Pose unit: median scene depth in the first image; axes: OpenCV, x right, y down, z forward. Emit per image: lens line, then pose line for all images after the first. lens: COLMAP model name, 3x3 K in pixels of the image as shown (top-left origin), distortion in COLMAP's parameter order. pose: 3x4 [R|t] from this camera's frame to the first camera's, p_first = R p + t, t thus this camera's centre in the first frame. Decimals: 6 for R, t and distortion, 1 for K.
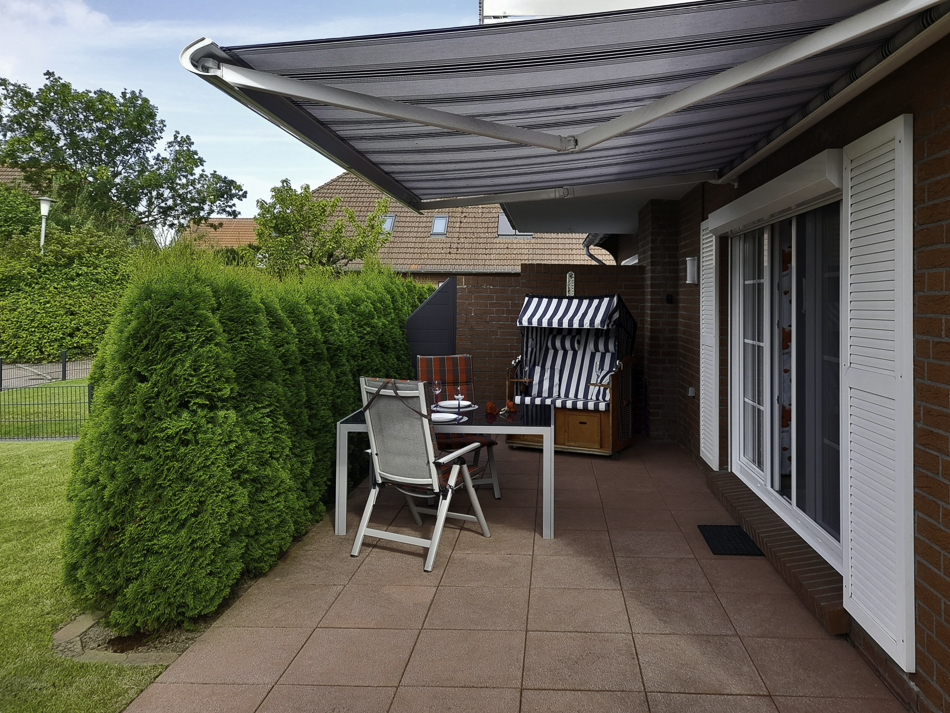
lens RADIAL K [[682.8, 0, 475.0], [0, 682.8, 356.5], [0, 0, 1]] dist [0.003286, -0.000989]
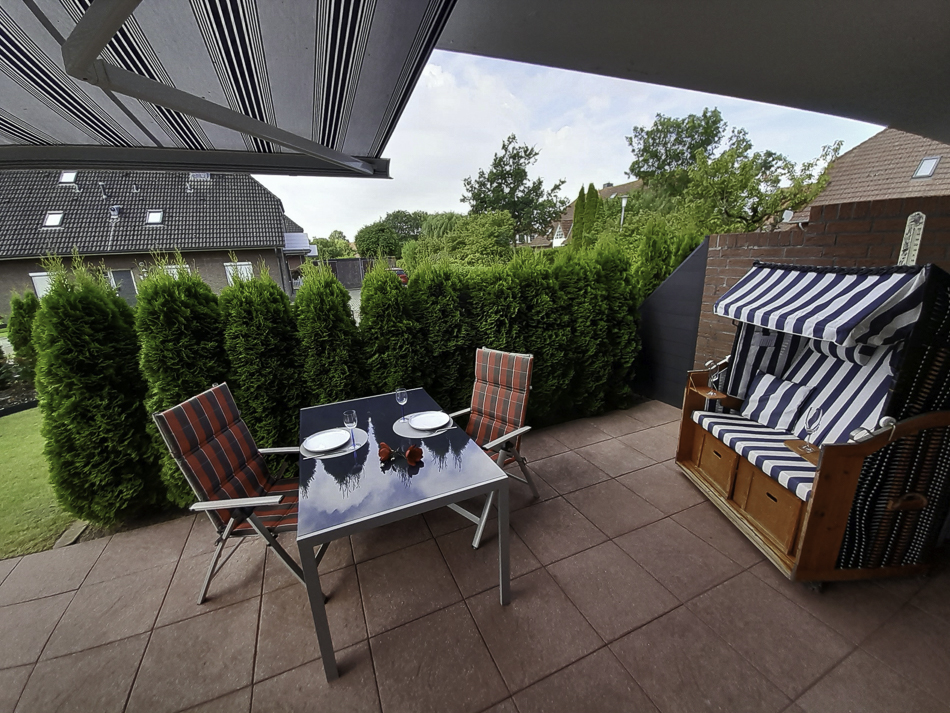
lens RADIAL K [[365.9, 0, 475.0], [0, 365.9, 356.5], [0, 0, 1]] dist [0.000685, 0.000040]
pose [[0.475394, 0.199942, -0.856752, 0.120184], [-0.022955, 0.976320, 0.215109, -0.034022], [0.879474, -0.082595, 0.468726, 0.278091]]
